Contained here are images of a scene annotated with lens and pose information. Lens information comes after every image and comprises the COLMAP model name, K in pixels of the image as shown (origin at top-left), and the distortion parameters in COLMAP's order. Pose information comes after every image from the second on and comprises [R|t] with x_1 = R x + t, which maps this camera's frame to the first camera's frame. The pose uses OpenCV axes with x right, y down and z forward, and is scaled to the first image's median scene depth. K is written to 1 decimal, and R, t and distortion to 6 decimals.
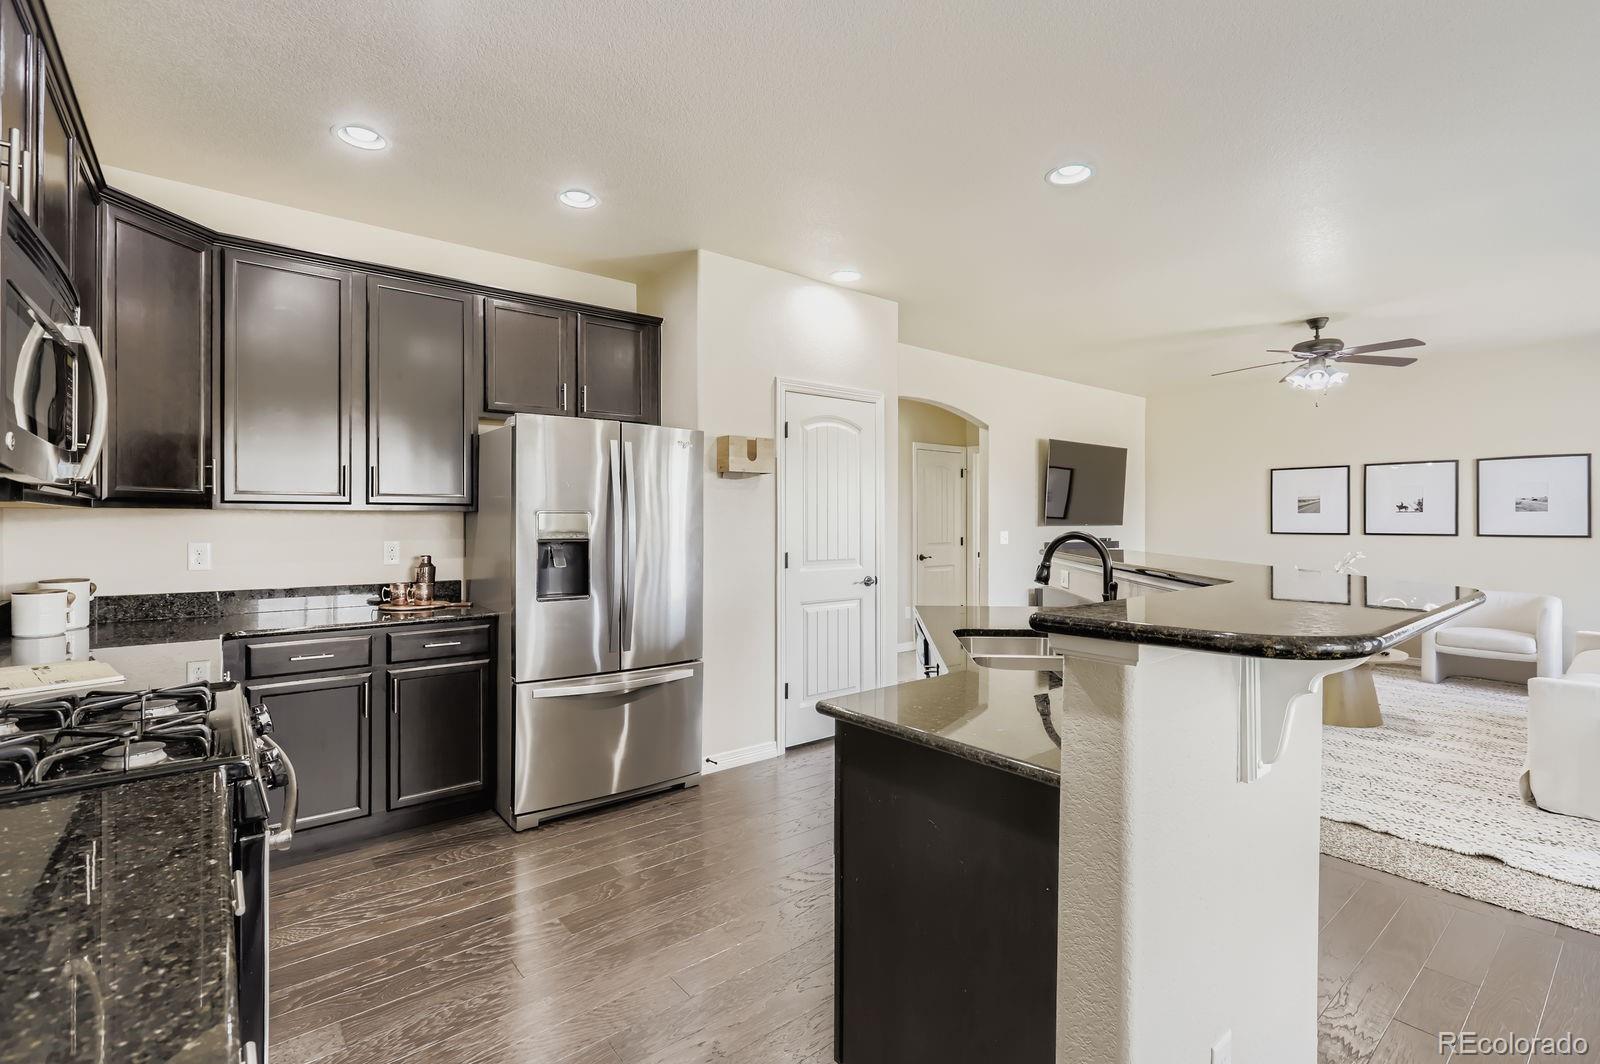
lens RADIAL K [[732.0, 0, 807.7], [0, 732.0, 520.2], [0, 0, 1]] dist [-0.001810, 0.002764]
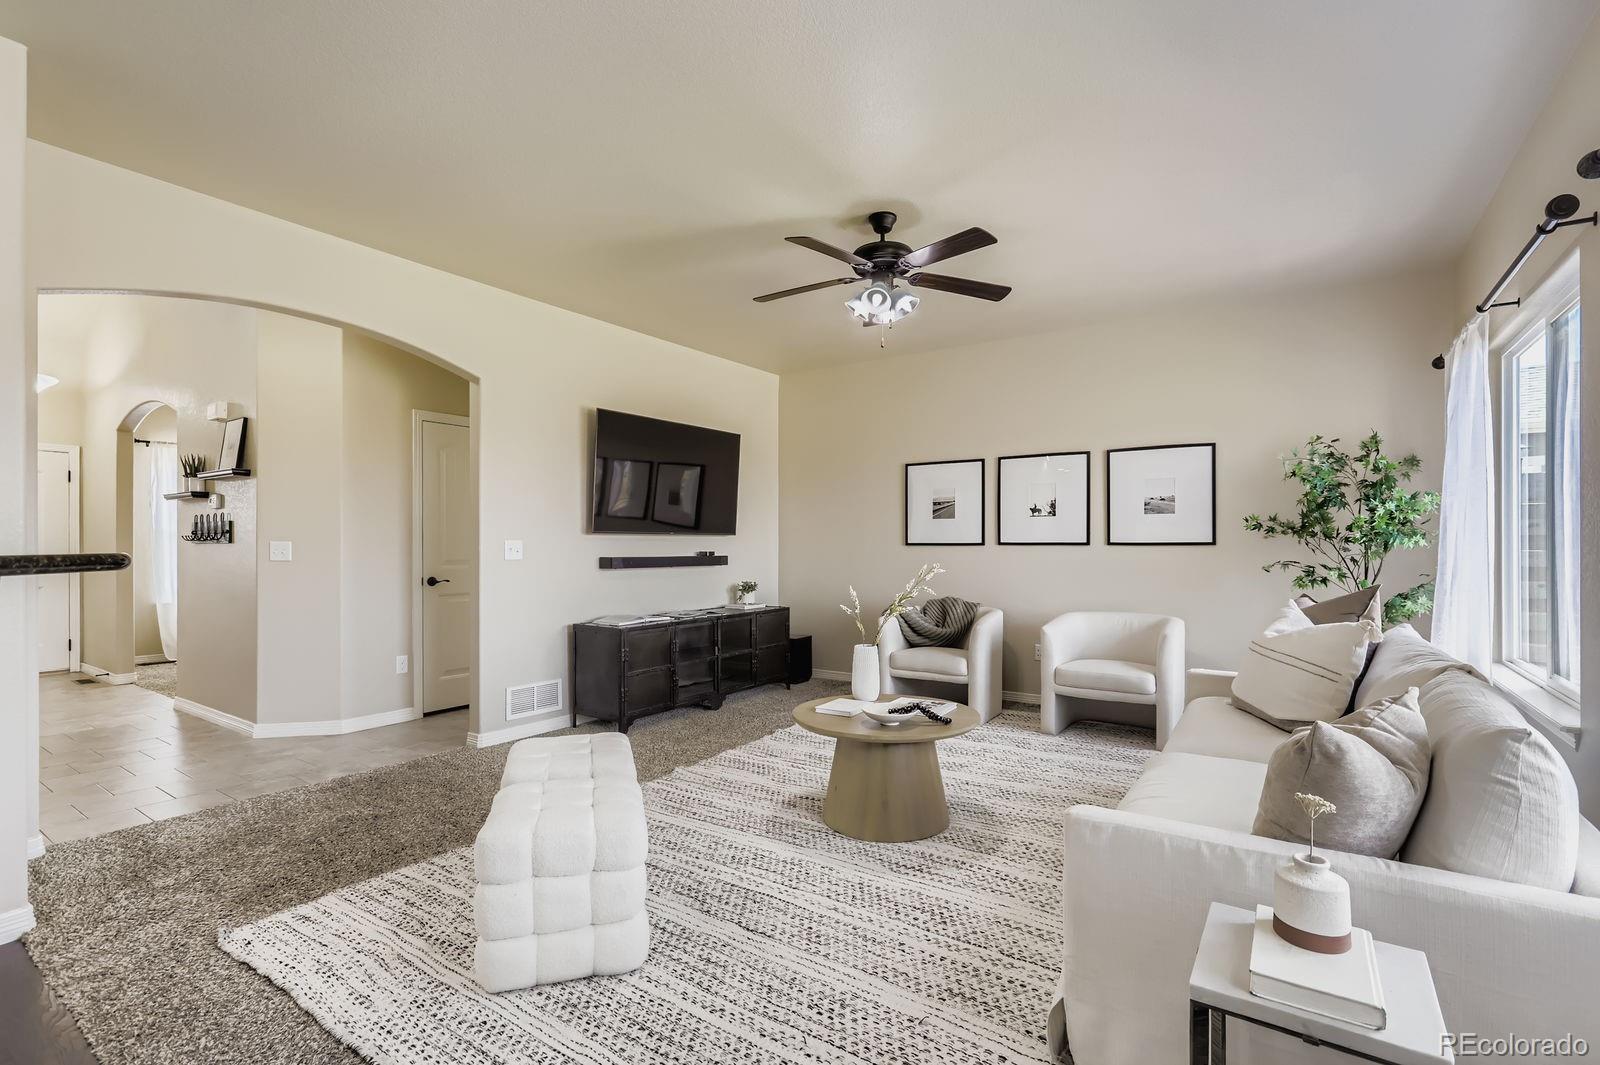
lens RADIAL K [[732.0, 0, 809.2], [0, 732.0, 545.5], [0, 0, 1]] dist [-0.001810, 0.002764]
pose [[0.959816, -0.003289, 0.280611, 0.343970], [0.002218, 0.999989, 0.004132, 0.017602], [-0.280621, -0.003343, 0.959813, 0.291371]]
